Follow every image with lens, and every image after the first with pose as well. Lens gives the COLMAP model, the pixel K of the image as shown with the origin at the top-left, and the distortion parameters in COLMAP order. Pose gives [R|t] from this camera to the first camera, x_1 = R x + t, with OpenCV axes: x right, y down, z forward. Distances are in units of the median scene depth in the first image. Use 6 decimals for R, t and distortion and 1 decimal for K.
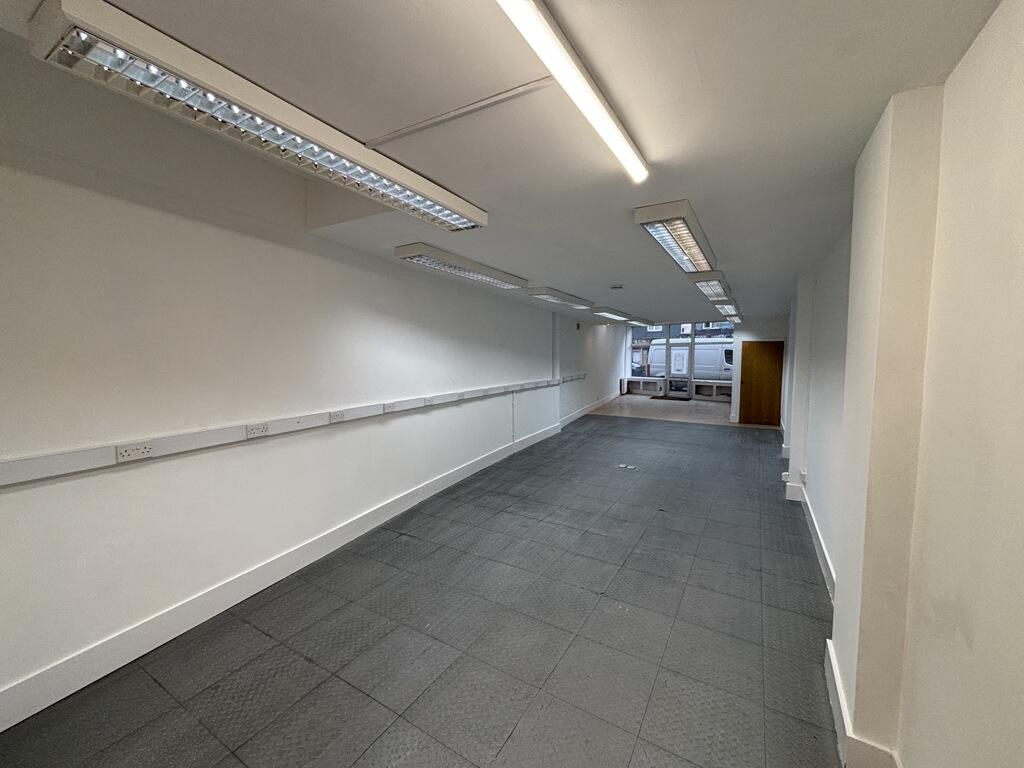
lens RADIAL K [[410.8, 0, 512.0], [0, 410.8, 384.0], [0, 0, 1]] dist [0.001819, -0.000184]
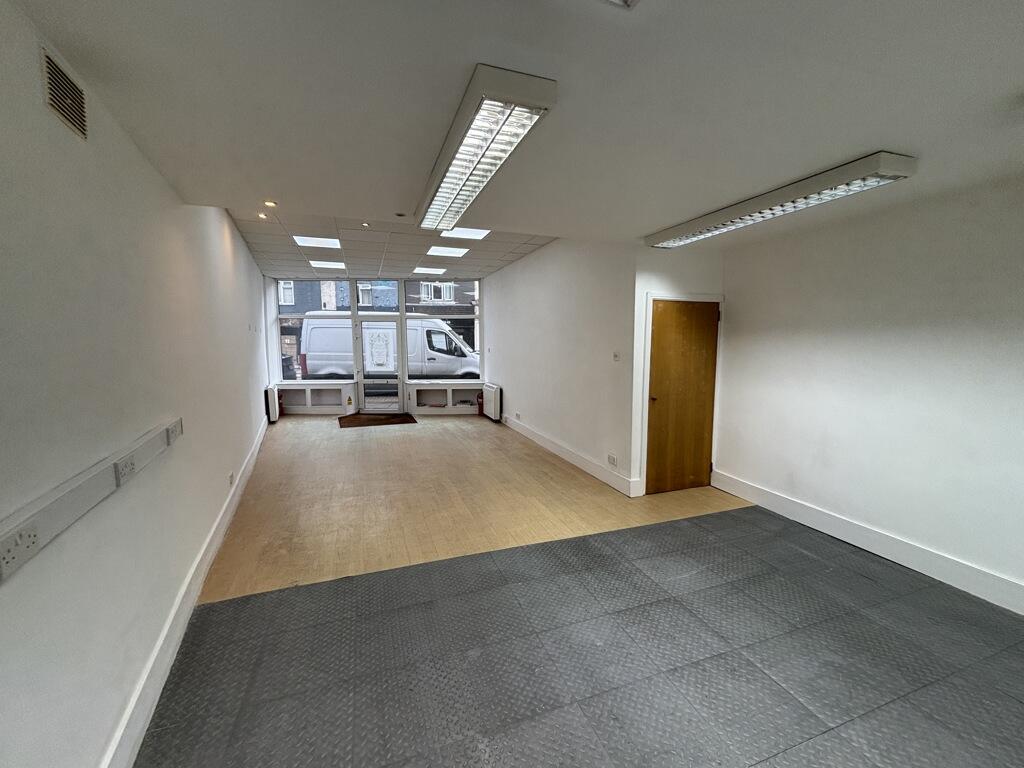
lens RADIAL K [[414.9, 0, 512.0], [0, 414.9, 384.0], [0, 0, 1]] dist [0.029896, -0.000123]
pose [[0.639840, -0.081862, 0.764136, 0.090893], [0.055140, 0.996638, 0.060599, -0.033171], [-0.766528, 0.003361, 0.642202, 0.523397]]
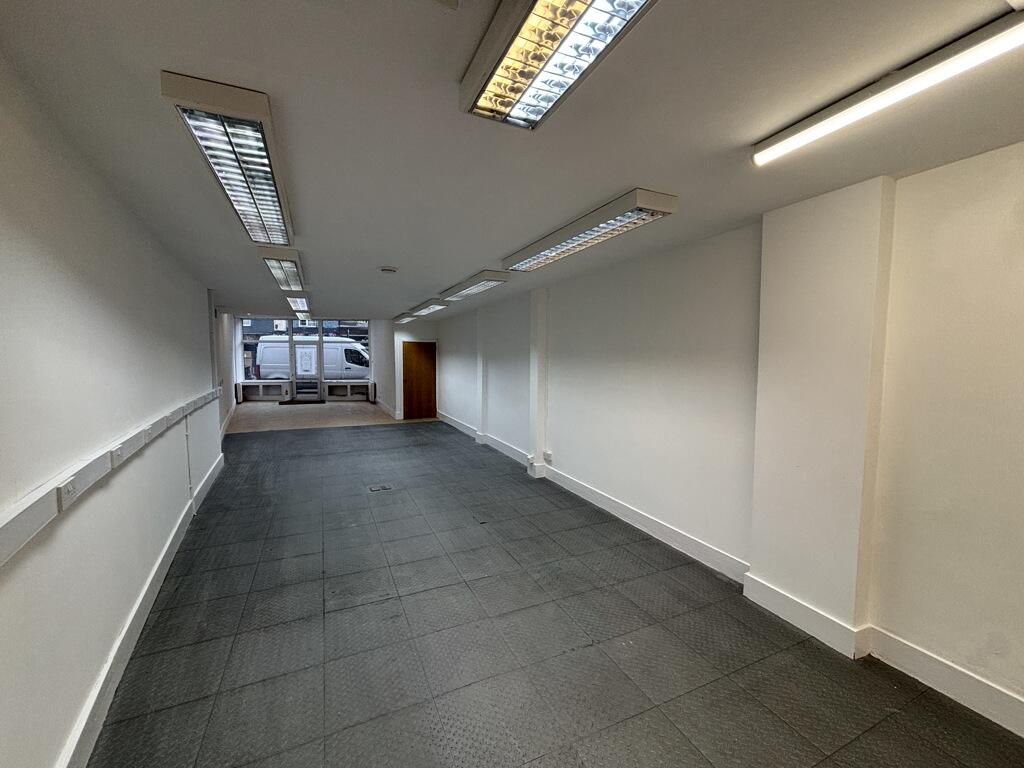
lens RADIAL K [[410.8, 0, 512.0], [0, 410.8, 384.0], [0, 0, 1]] dist [0.001819, -0.000184]
pose [[0.566909, -0.055488, 0.821909, -0.091245], [0.053297, 0.998109, 0.030622, -0.007948], [-0.822054, 0.026446, 0.568794, 0.111936]]
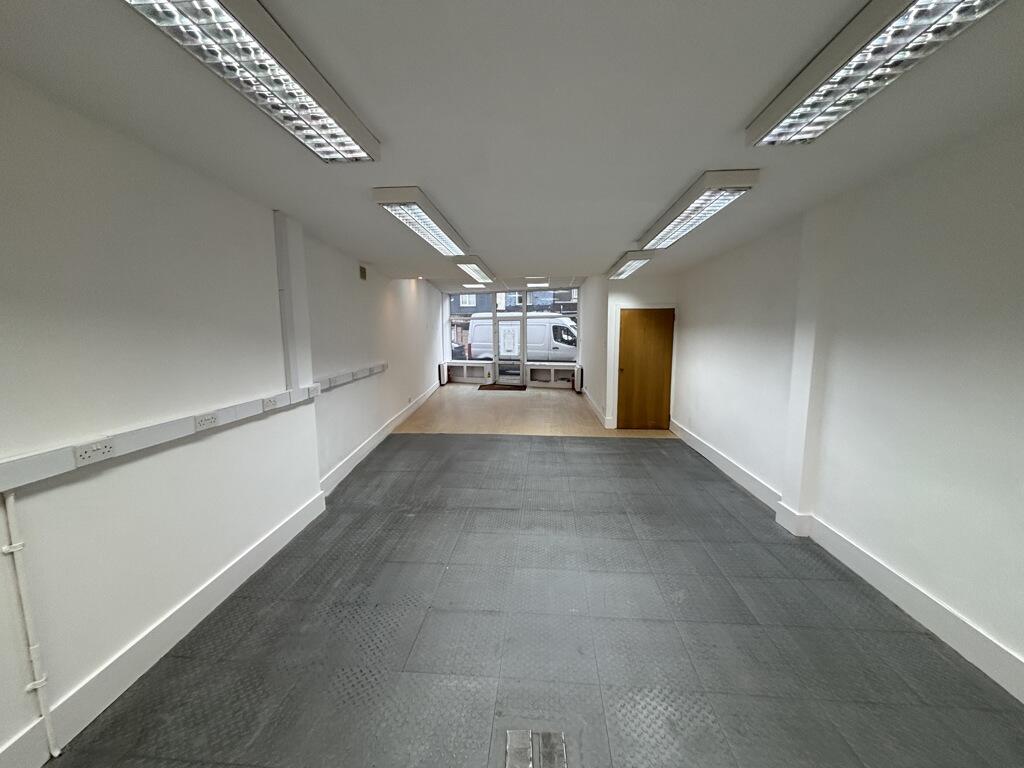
lens RADIAL K [[405.9, 0, 514.5], [0, 405.9, 397.3], [0, 0, 1]] dist [0.001199, -0.000050]
pose [[0.895104, -0.073205, 0.439807, 0.063114], [0.035749, 0.995037, 0.092865, -0.017327], [-0.444422, -0.067401, 0.893278, 0.295082]]
